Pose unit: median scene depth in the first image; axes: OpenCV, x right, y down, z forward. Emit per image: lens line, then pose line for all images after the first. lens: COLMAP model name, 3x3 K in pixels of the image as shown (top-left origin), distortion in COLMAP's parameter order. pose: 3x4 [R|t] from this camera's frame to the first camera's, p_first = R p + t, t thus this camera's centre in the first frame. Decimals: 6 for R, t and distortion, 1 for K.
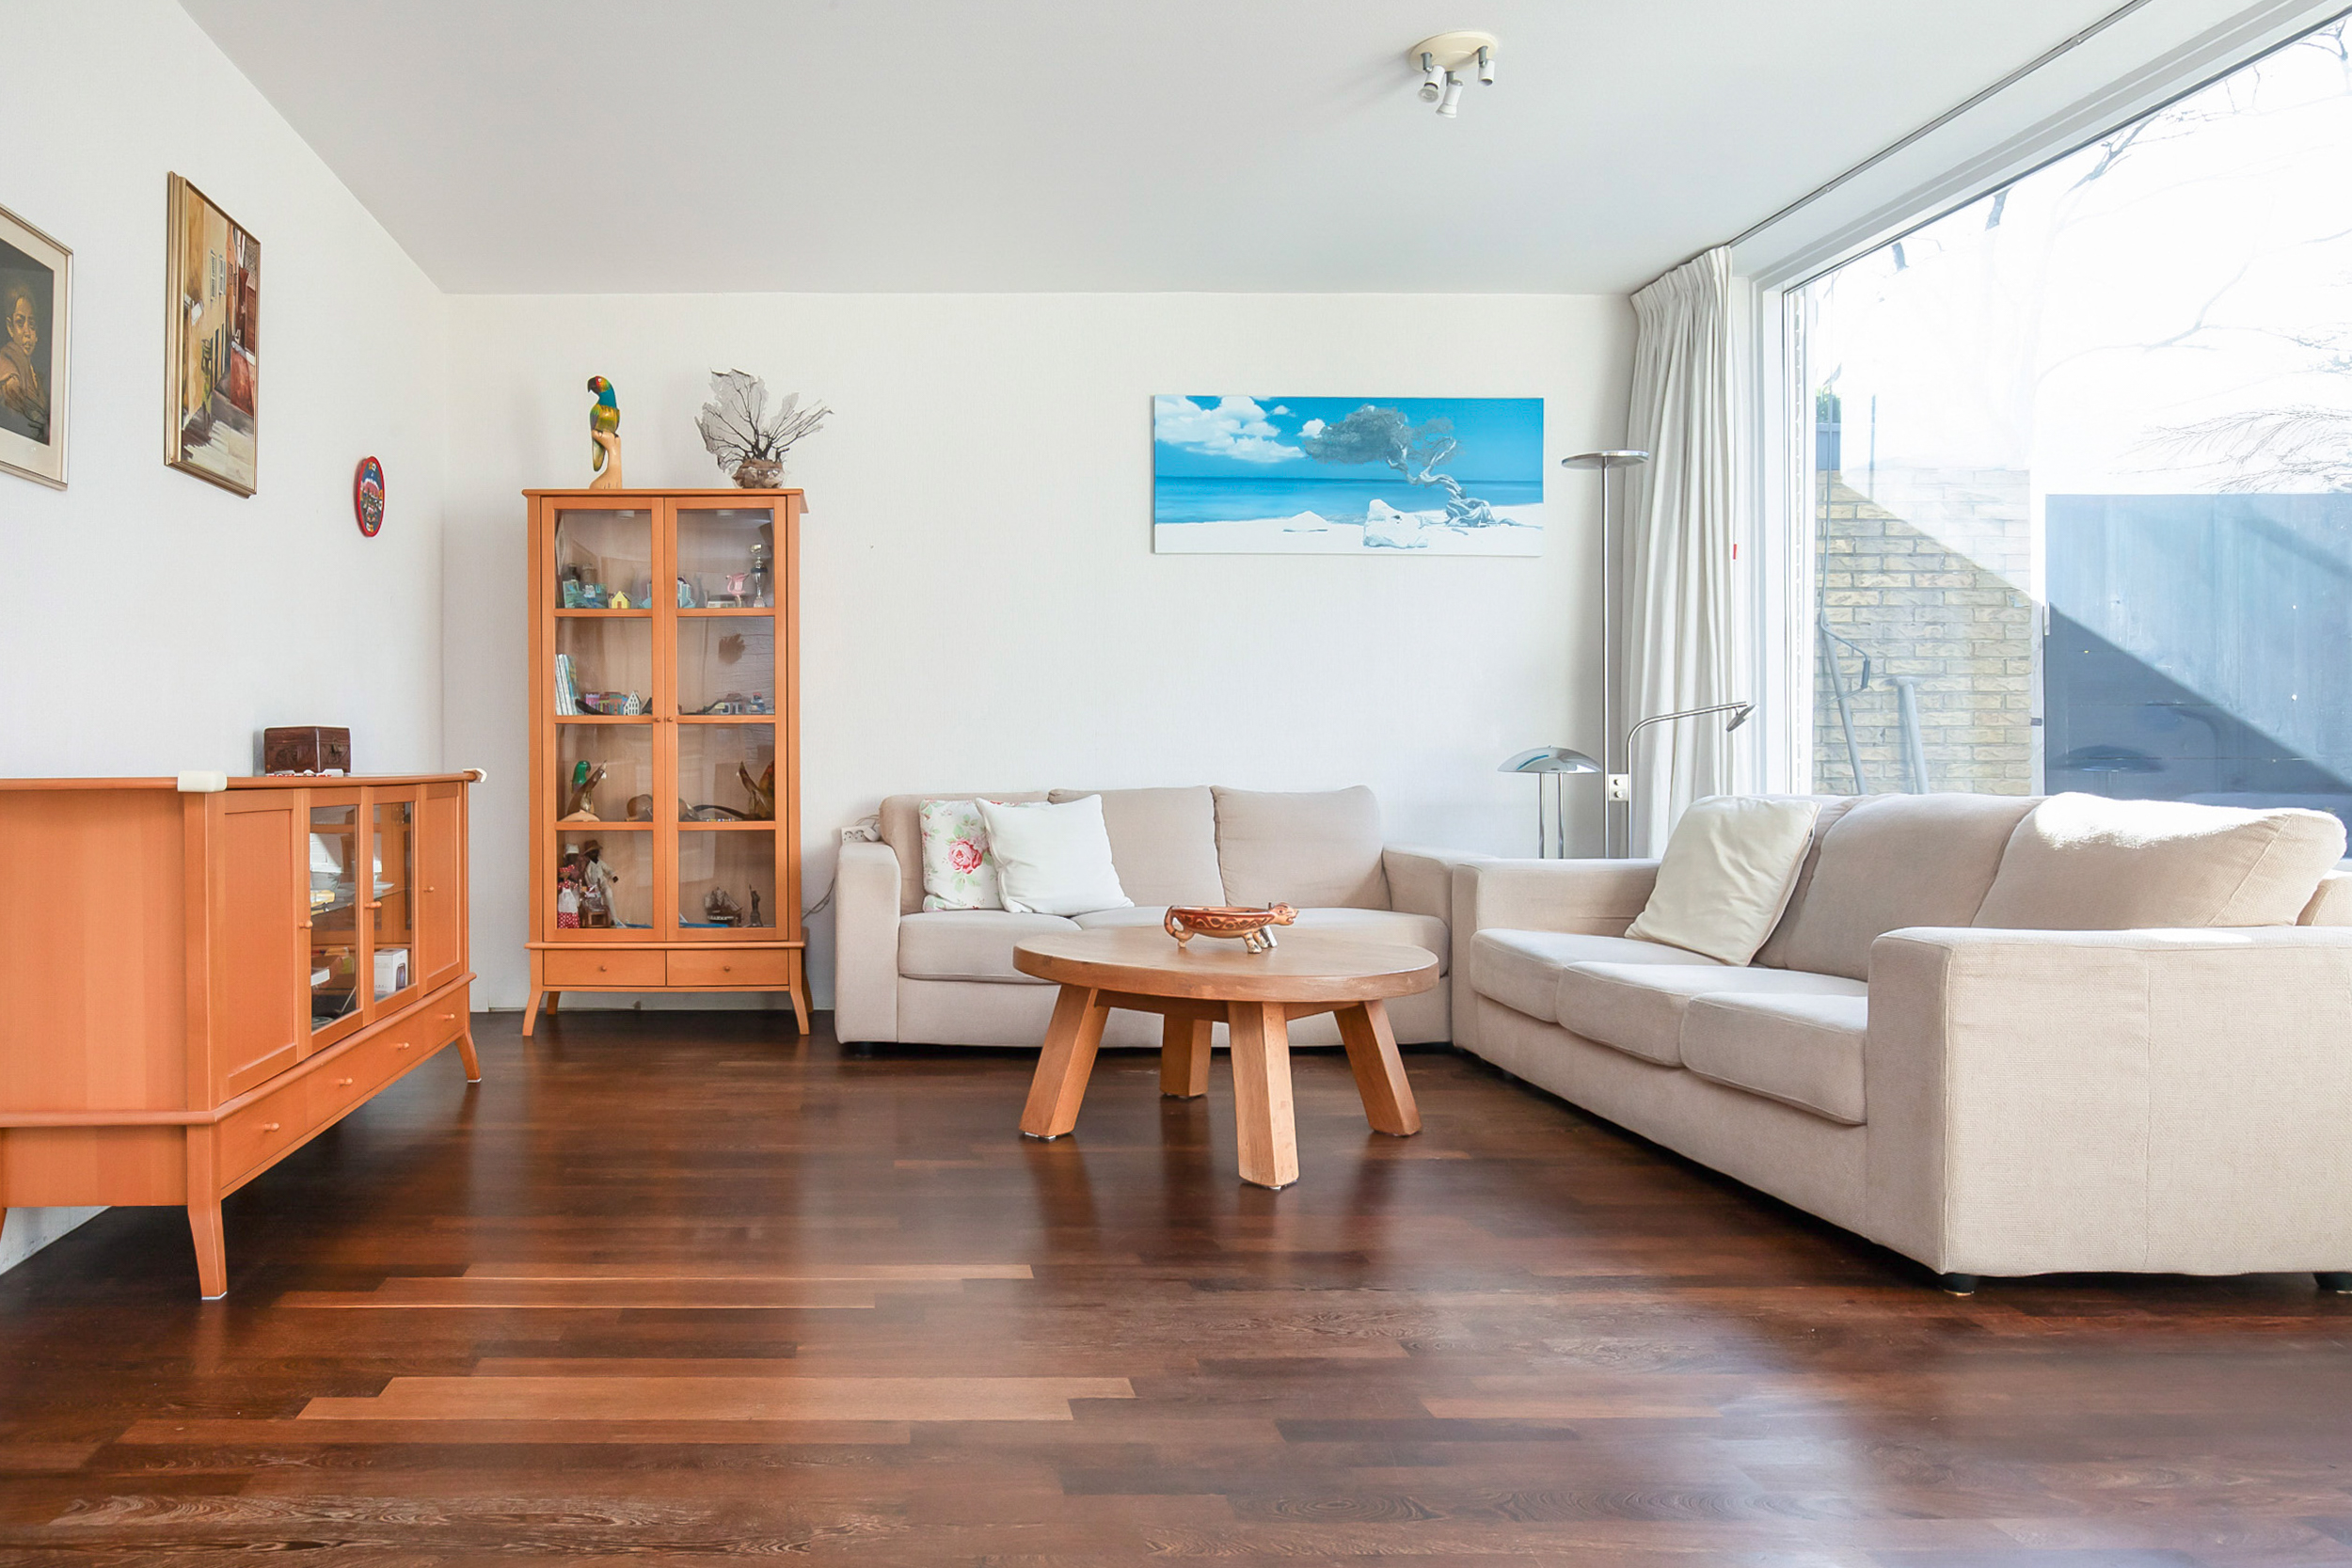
lens RADIAL K [[1518.5, 0, 869.0], [0, 1518.5, 746.1], [0, 0, 1]] dist [-0.002843, -0.002151]
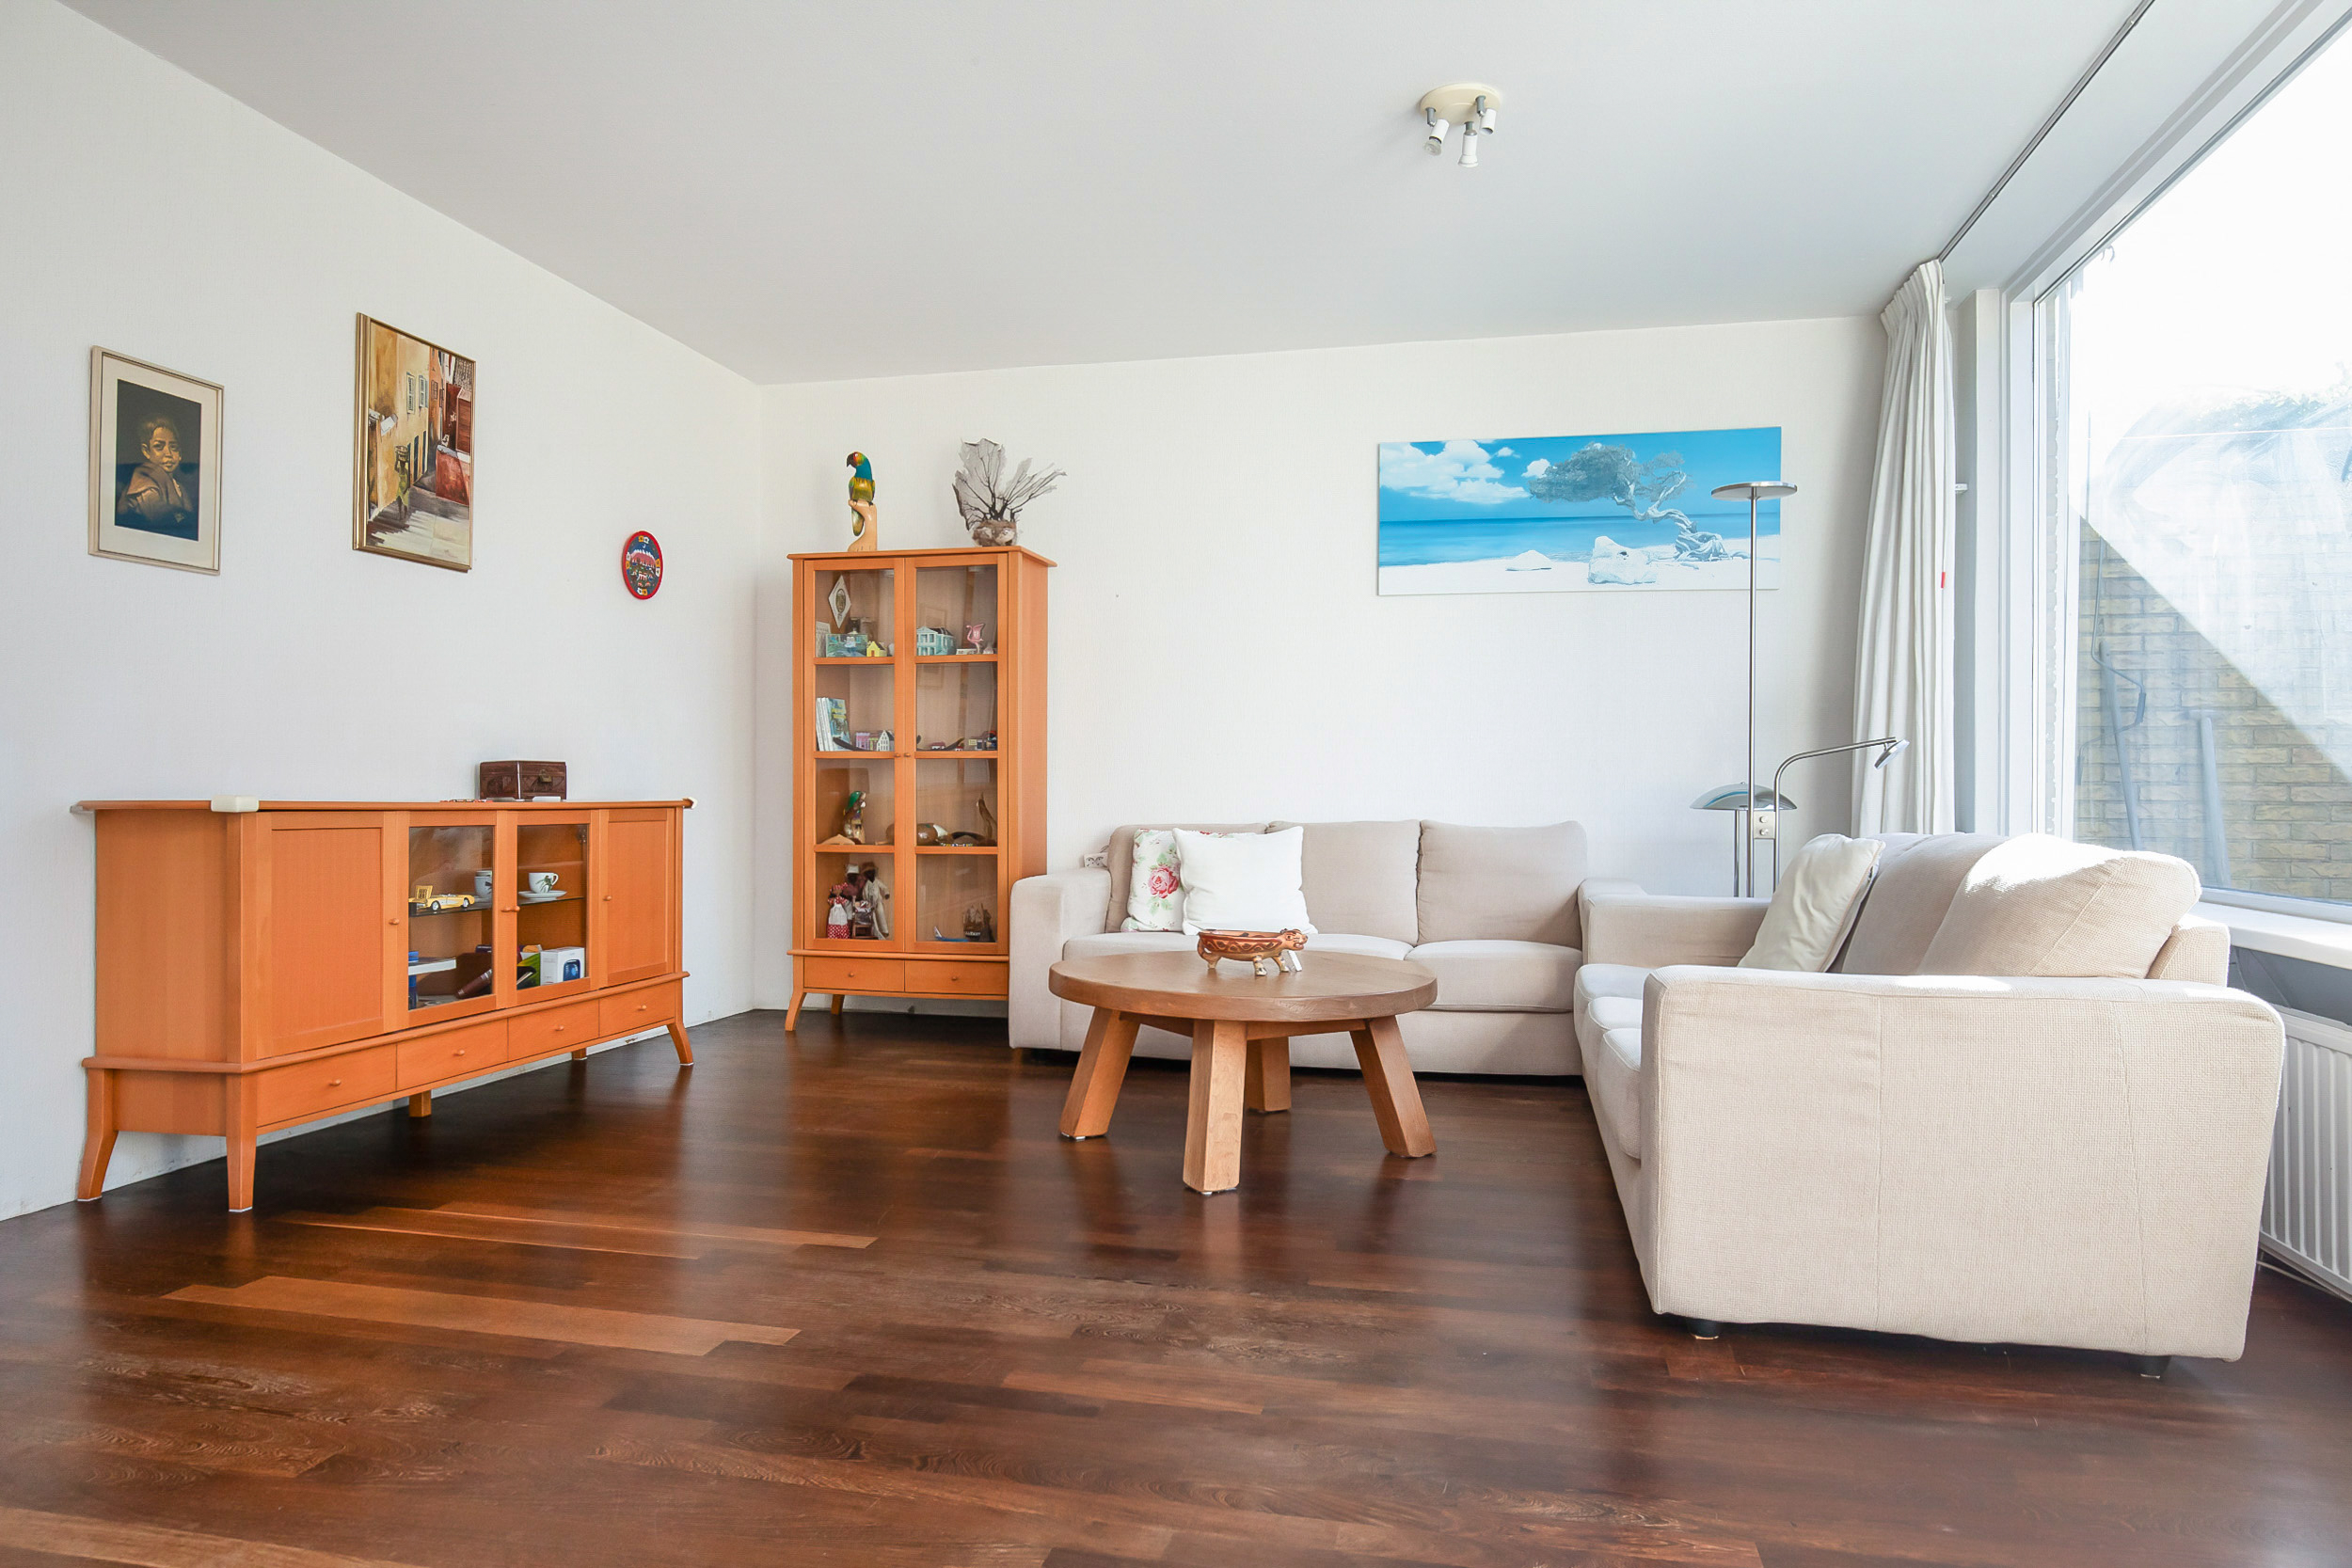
lens RADIAL K [[1452.5, 0, 1176.0], [0, 1452.5, 784.0], [0, 0, 1]] dist [-0.002569, 0.000340]
pose [[0.972898, 0.005197, -0.231178, 0.328617], [-0.004704, 0.999985, 0.002684, 0.000071], [0.231189, -0.001523, 0.972908, 0.000330]]
